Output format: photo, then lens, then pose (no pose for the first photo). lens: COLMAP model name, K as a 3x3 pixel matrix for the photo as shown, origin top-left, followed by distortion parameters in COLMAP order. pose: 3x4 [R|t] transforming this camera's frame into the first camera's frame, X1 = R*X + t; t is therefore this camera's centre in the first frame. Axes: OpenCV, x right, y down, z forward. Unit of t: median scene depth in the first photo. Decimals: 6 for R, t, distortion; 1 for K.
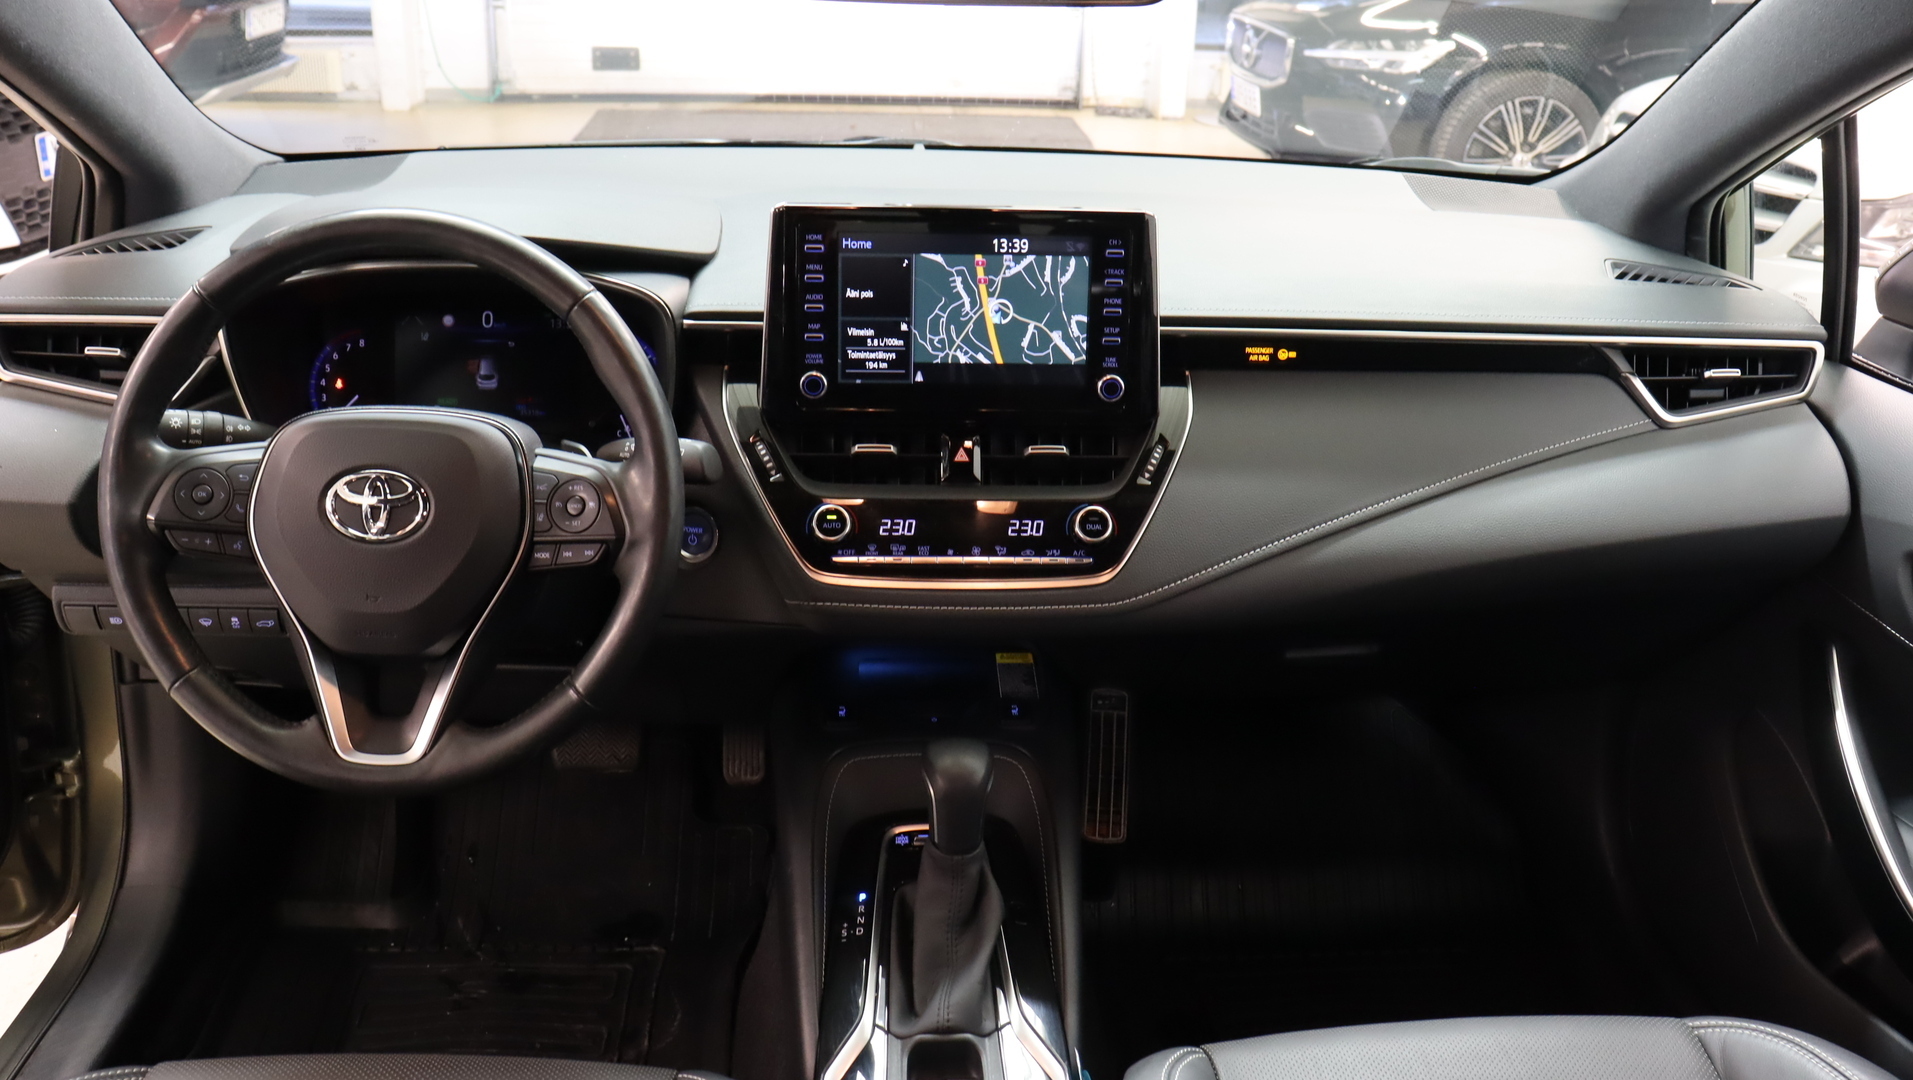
lens RADIAL K [[1597.5, 0, 954.8], [0, 1597.5, 530.7], [0, 0, 1]] dist [-0.169771, 0.136684]
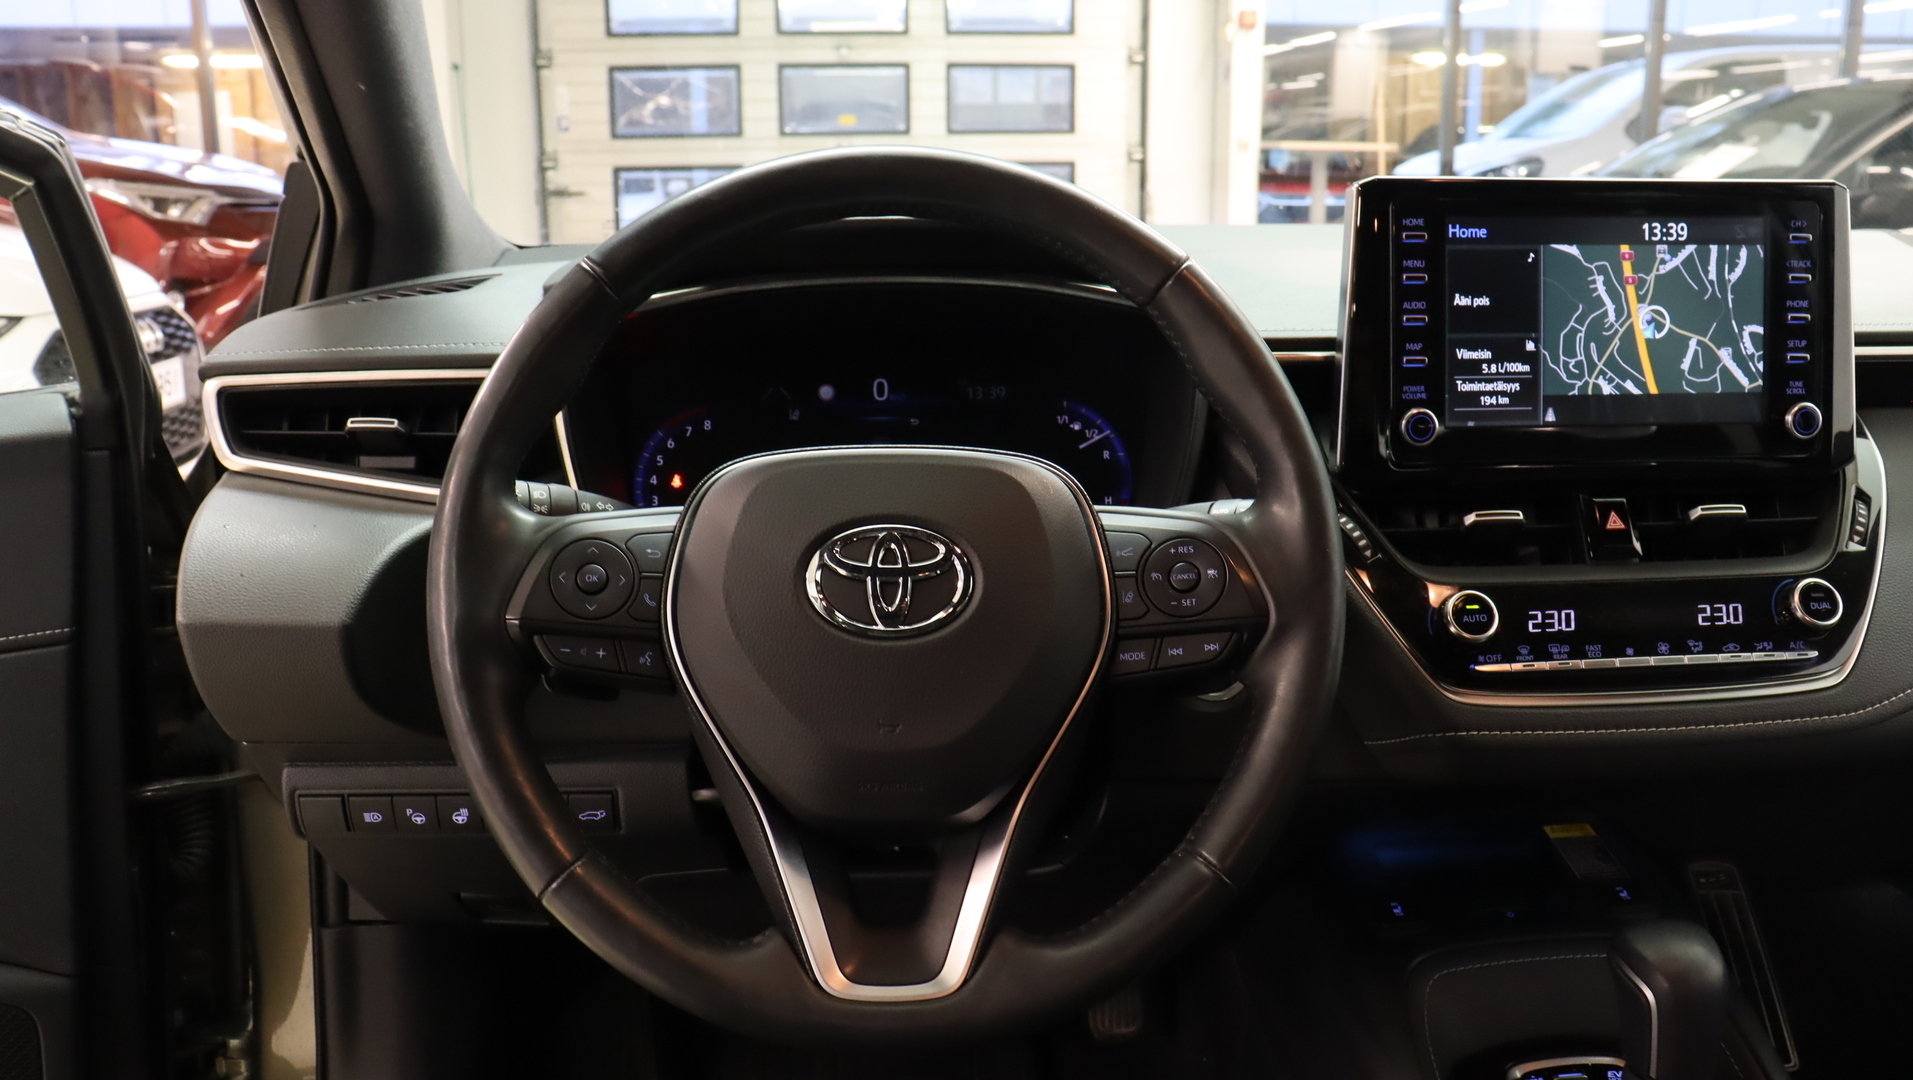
lens RADIAL K [[1597.5, 0, 967.2], [0, 1597.5, 534.7], [0, 0, 1]] dist [-0.169771, 0.136684]
pose [[0.999144, -0.041266, 0.003059, -0.294536], [0.041195, 0.985029, -0.167394, 0.065390], [0.003894, 0.167377, 0.985885, 0.312996]]
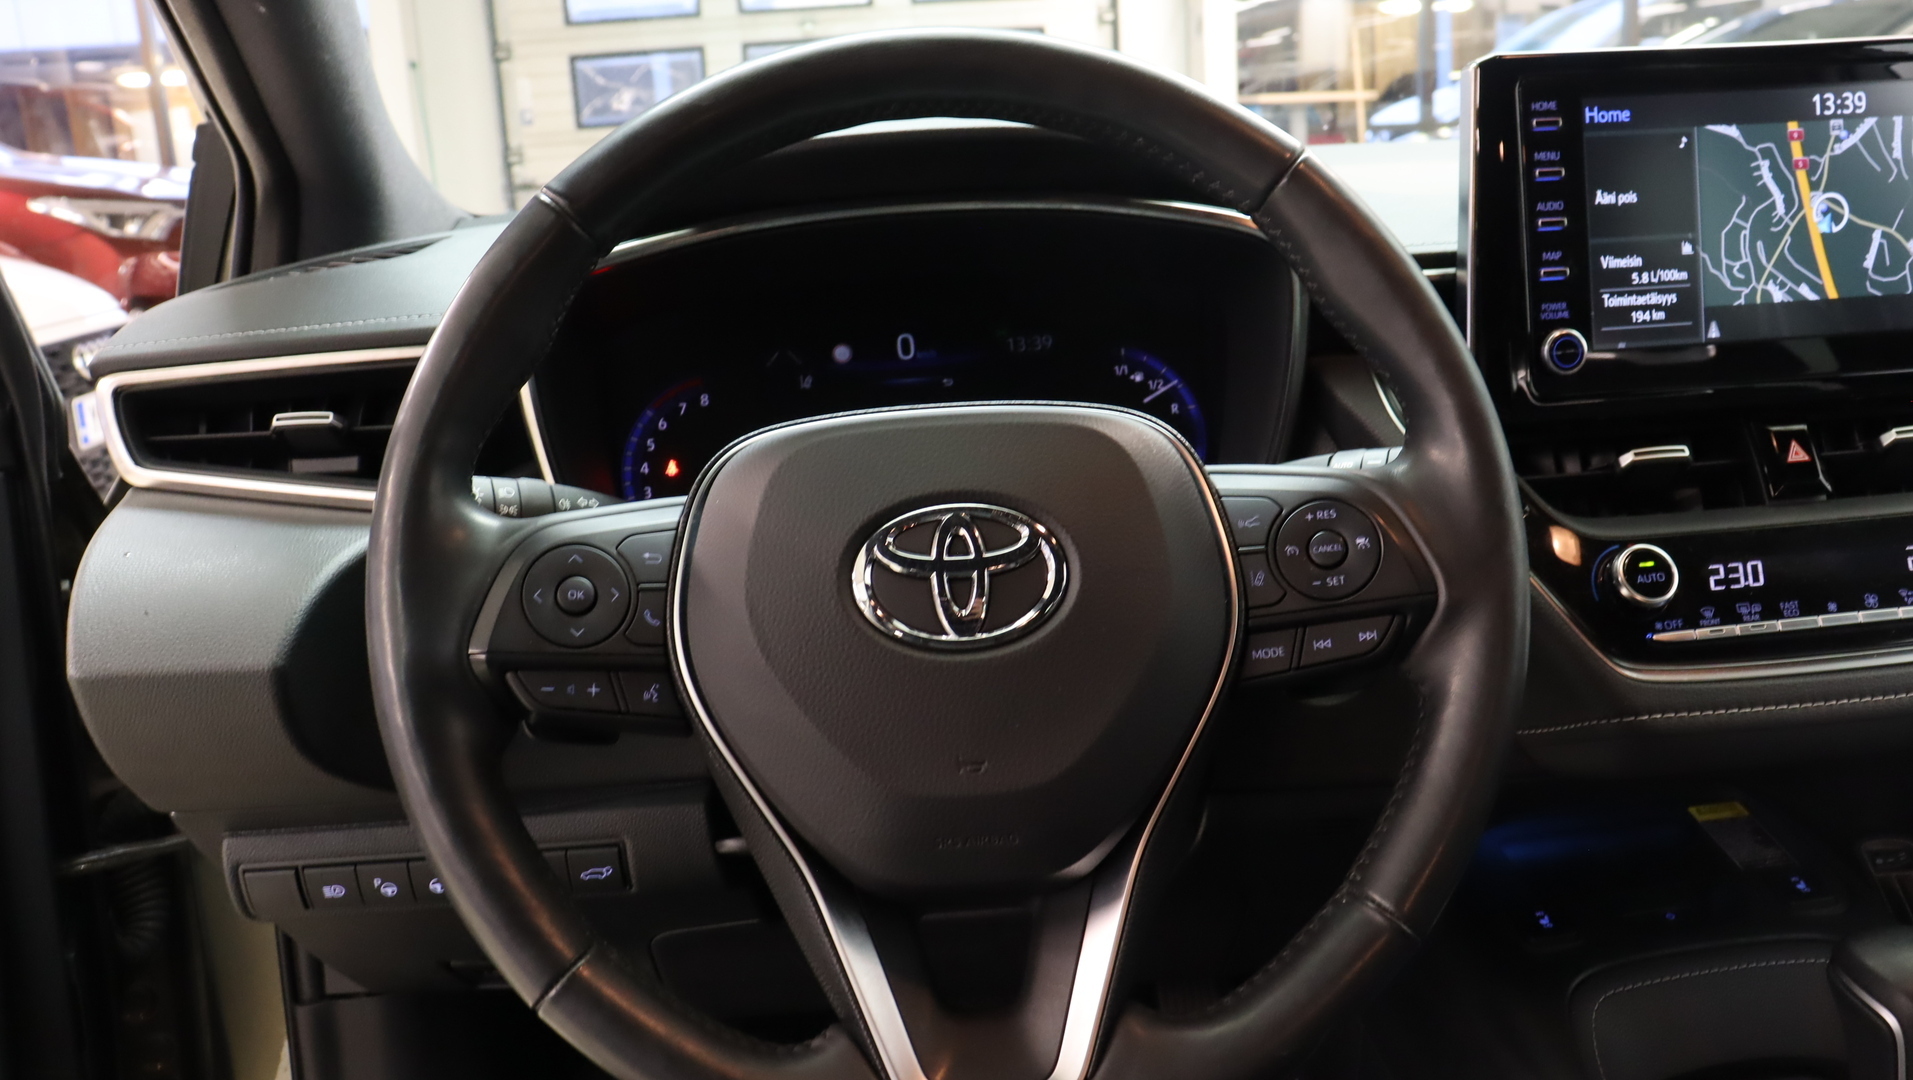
lens RADIAL K [[1597.5, 0, 973.2], [0, 1597.5, 539.3], [0, 0, 1]] dist [-0.169771, 0.136684]
pose [[0.995048, -0.098703, 0.011710, -0.321132], [0.099343, 0.983777, -0.149378, 0.041850], [0.003224, 0.149802, 0.988711, 0.435970]]
